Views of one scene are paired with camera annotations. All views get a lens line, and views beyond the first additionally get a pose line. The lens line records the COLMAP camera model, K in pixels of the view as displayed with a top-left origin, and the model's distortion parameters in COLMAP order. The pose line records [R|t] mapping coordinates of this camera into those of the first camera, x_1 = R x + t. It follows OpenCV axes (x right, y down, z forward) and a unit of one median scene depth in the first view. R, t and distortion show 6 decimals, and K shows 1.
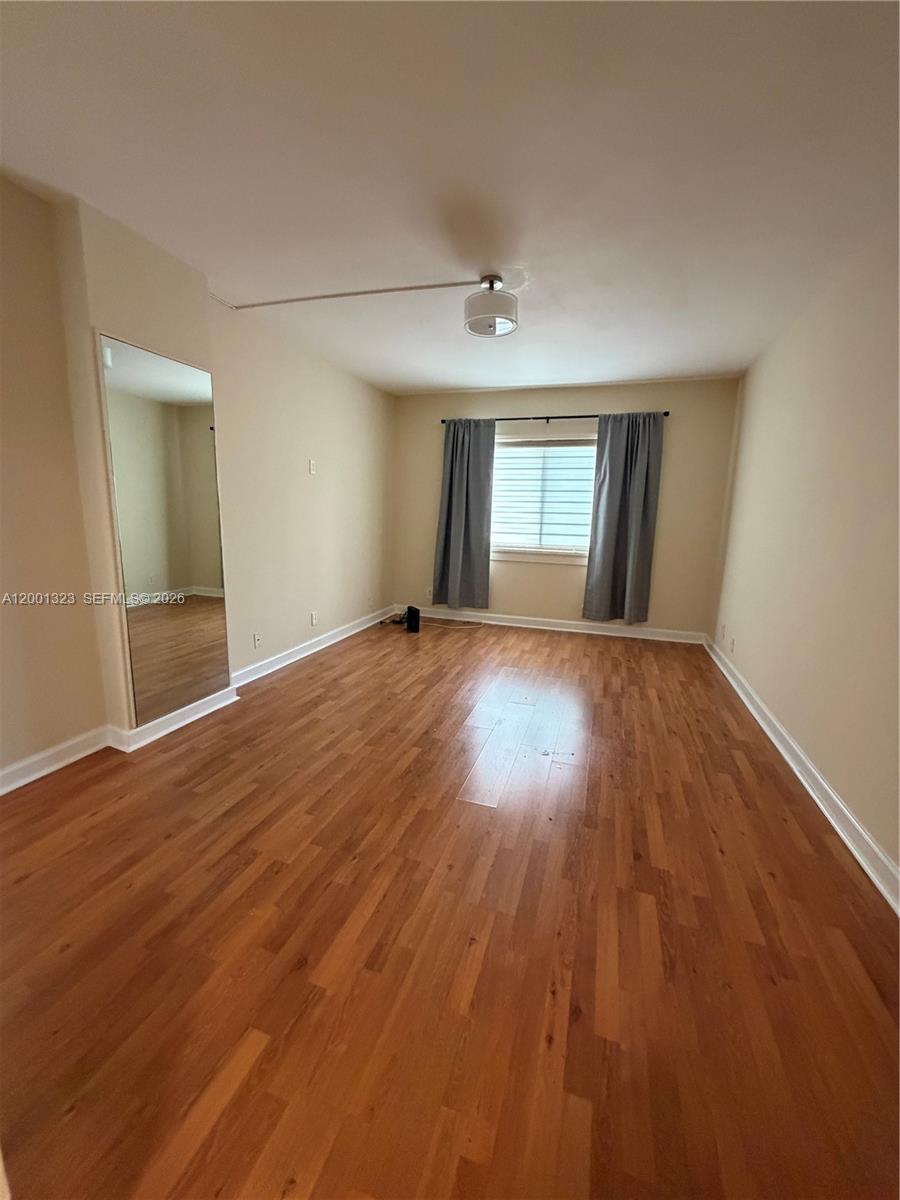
lens RADIAL K [[481.4, 0, 454.3], [0, 481.4, 596.8], [0, 0, 1]] dist [0.007773, 0.000221]
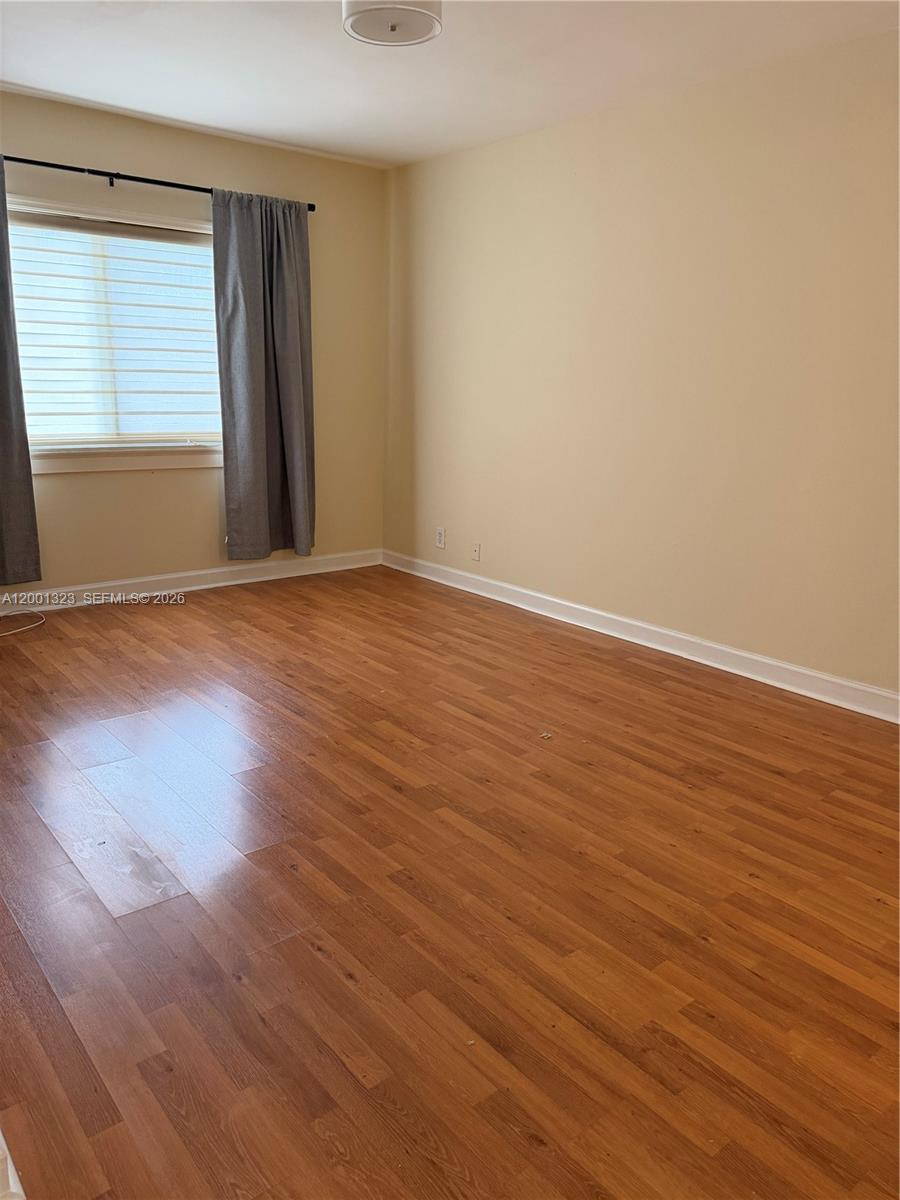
lens RADIAL K [[847.7, 0, 449.4], [0, 847.7, 602.0], [0, 0, 1]] dist [0.022187, -0.016446]
pose [[0.544654, -0.226564, 0.807478, -0.459384], [0.141565, 0.973839, 0.177755, -0.054169], [-0.826626, 0.017495, 0.562479, 0.244148]]
